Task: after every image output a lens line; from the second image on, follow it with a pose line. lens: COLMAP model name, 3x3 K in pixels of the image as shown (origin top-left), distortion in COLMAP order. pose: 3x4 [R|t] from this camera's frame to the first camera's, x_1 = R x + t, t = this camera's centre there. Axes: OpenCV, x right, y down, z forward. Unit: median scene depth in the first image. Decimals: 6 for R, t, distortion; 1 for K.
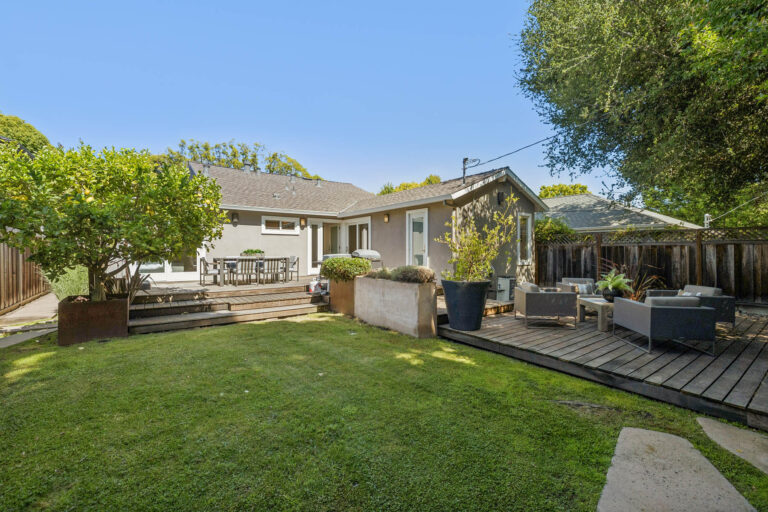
lens RADIAL K [[327.0, 0, 386.7], [0, 327.0, 249.1], [0, 0, 1]] dist [-0.000062, 0.000085]
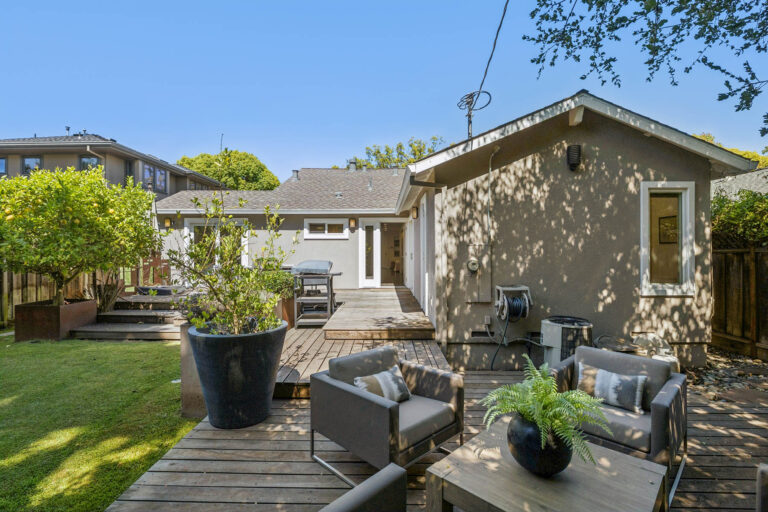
lens RADIAL K [[364.9, 0, 379.2], [0, 364.9, 253.7], [0, 0, 1]] dist [0.014692, -0.000169]
pose [[0.799166, 0.004037, -0.601097, 0.415381], [0.000916, 0.999968, 0.007935, -0.015642], [0.601110, -0.006892, 0.799137, 0.355010]]
